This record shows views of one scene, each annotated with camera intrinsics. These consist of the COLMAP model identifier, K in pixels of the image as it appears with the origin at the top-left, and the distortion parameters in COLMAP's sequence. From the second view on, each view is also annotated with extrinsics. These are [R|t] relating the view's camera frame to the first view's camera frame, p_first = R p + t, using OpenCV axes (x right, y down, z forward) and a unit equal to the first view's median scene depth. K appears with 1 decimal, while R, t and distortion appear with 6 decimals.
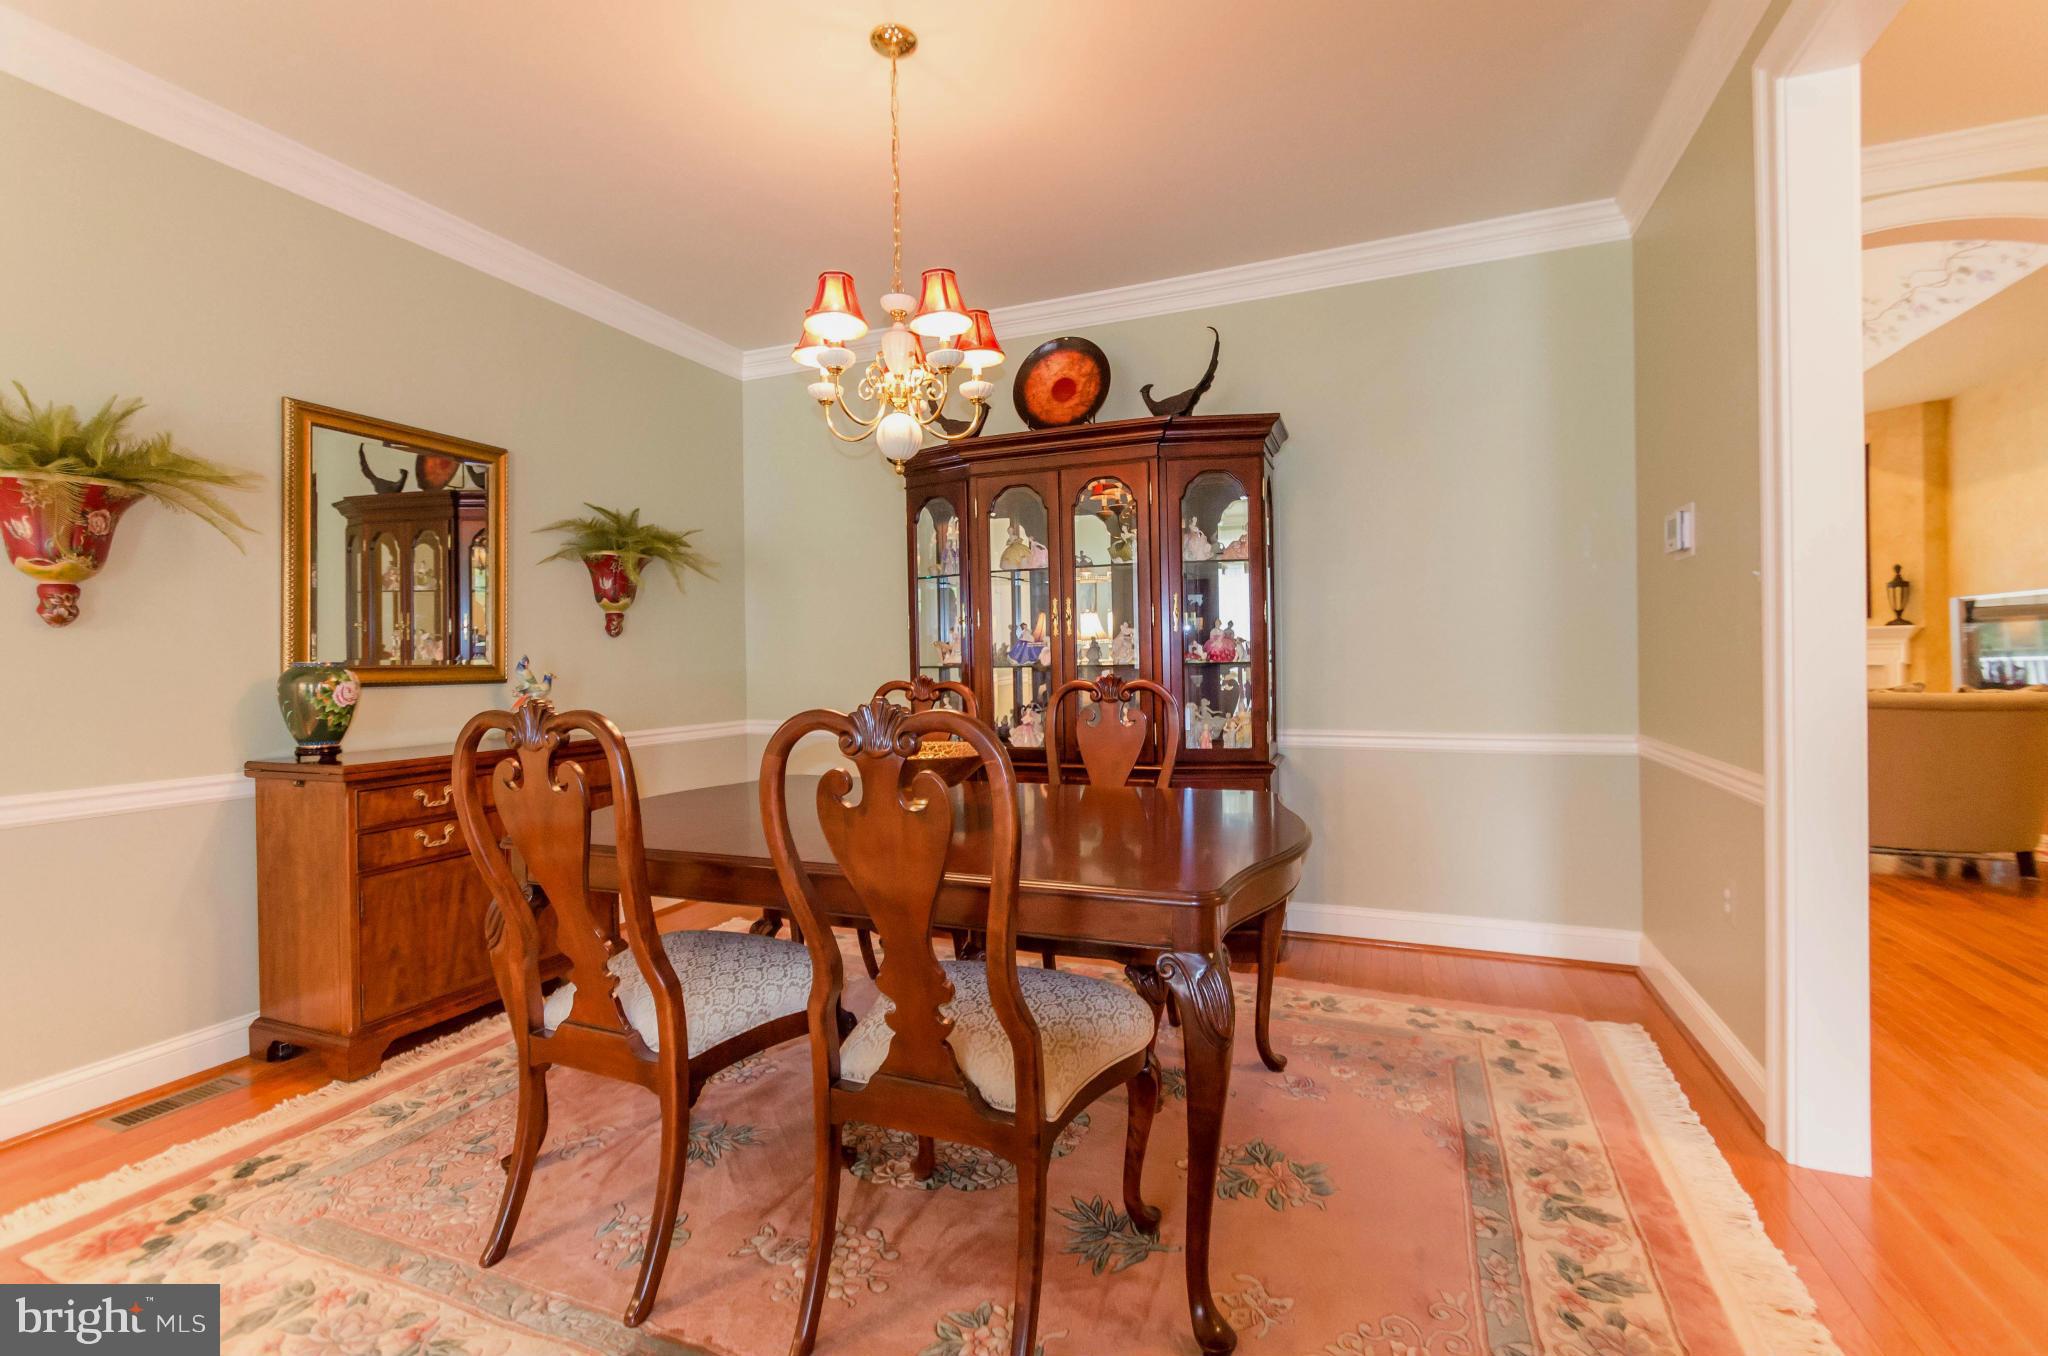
lens RADIAL K [[887.9, 0, 1021.7], [0, 887.9, 658.7], [0, 0, 1]] dist [0.010844, -0.006202]
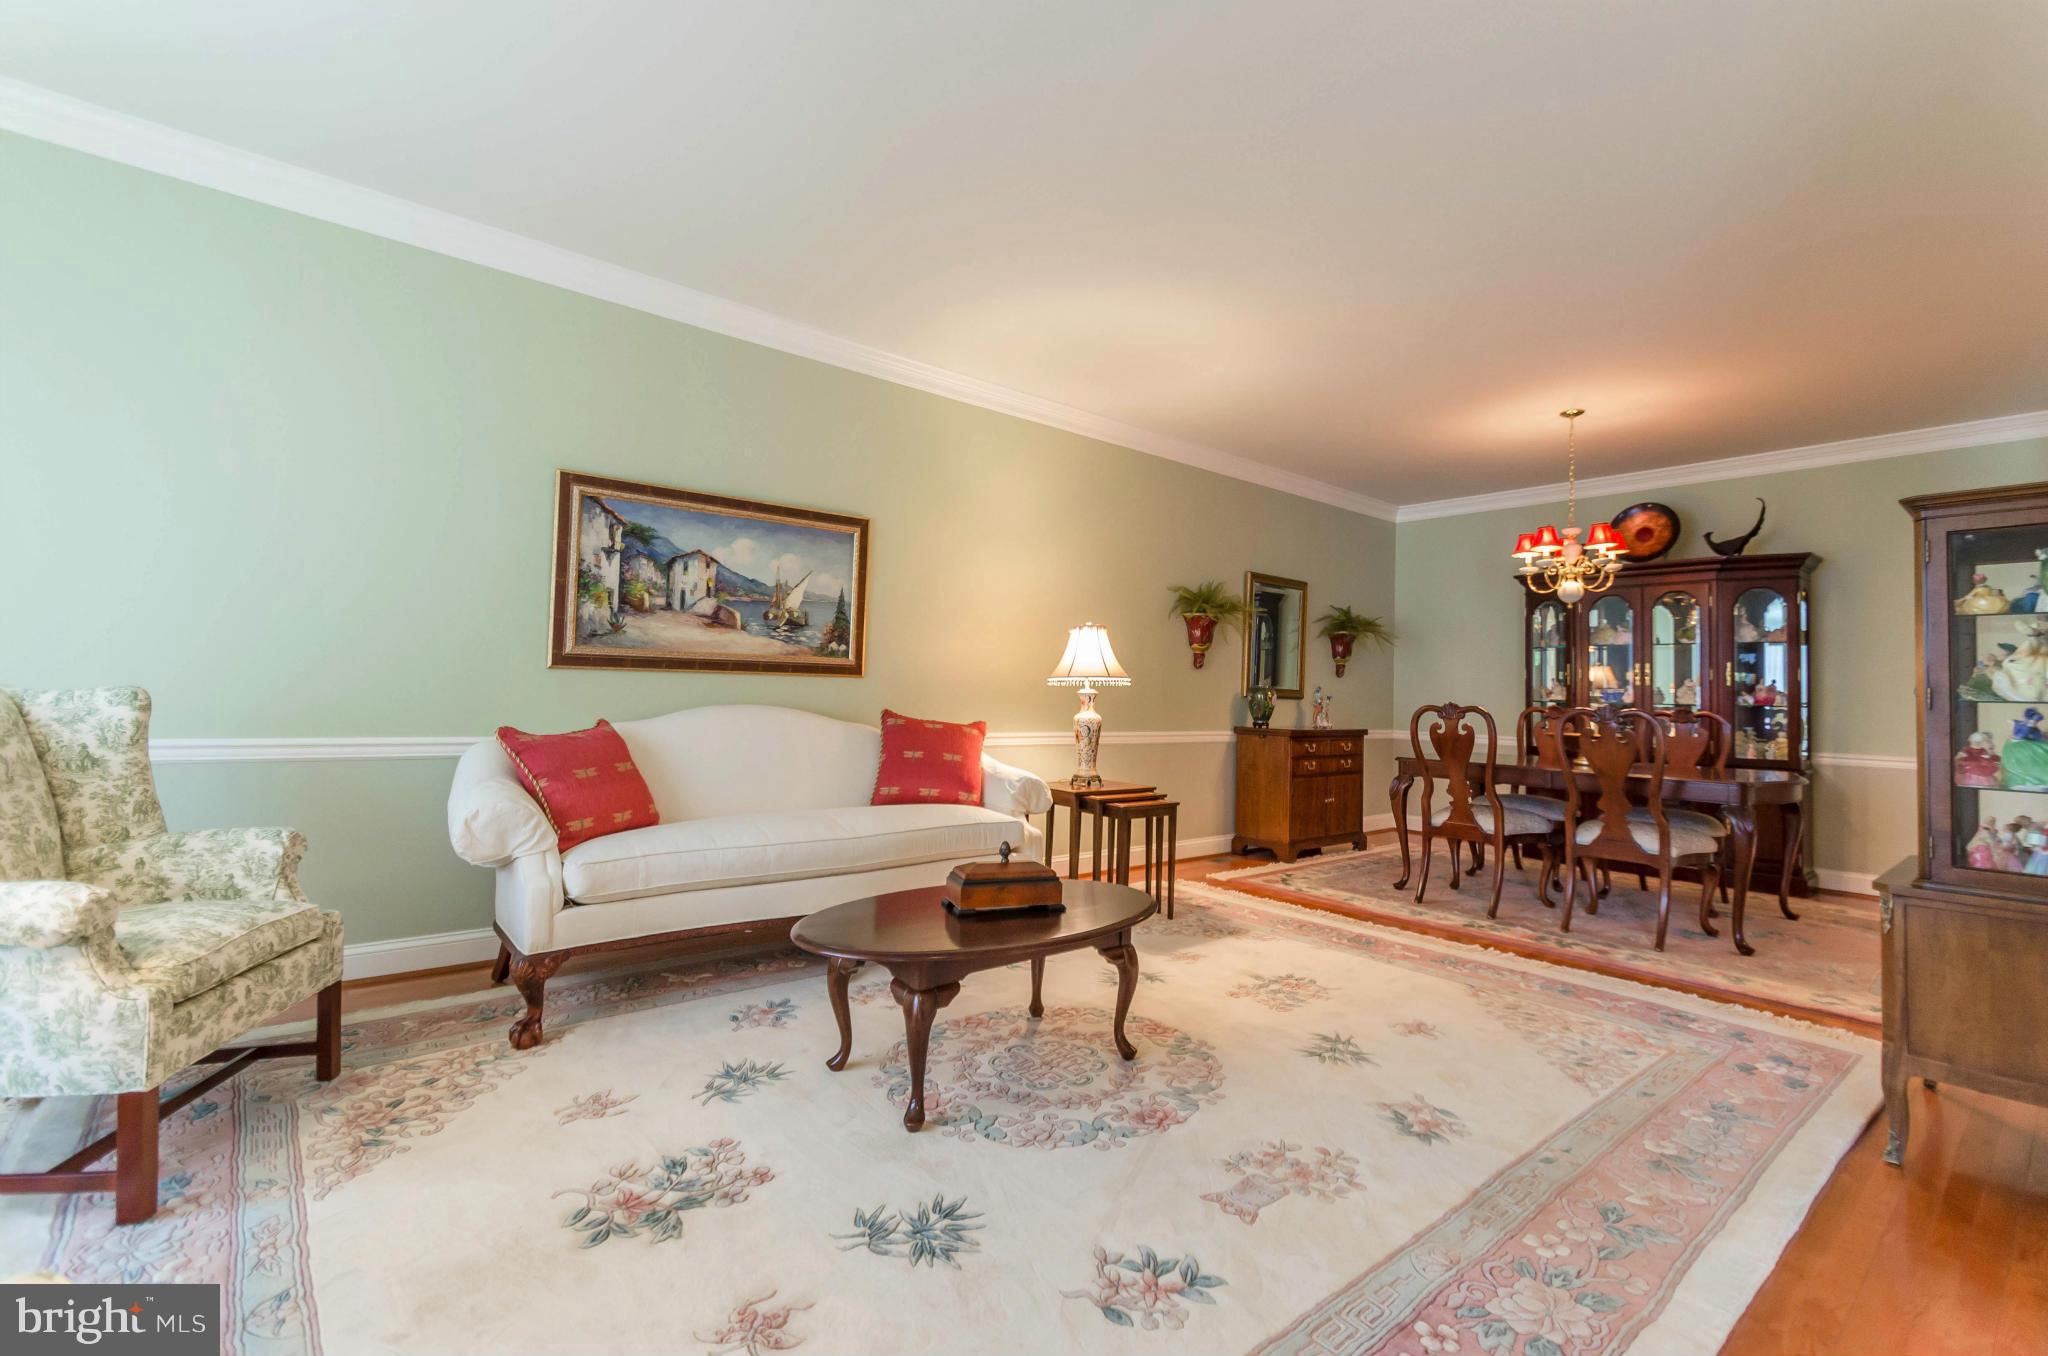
lens RADIAL K [[907.6, 0, 985.8], [0, 907.6, 660.3], [0, 0, 1]] dist [-0.012437, 0.000386]
pose [[0.872039, 0.022756, -0.488907, -0.198199], [-0.040871, 0.998815, -0.026409, 0.021401], [0.487727, 0.043011, 0.871936, -1.052436]]
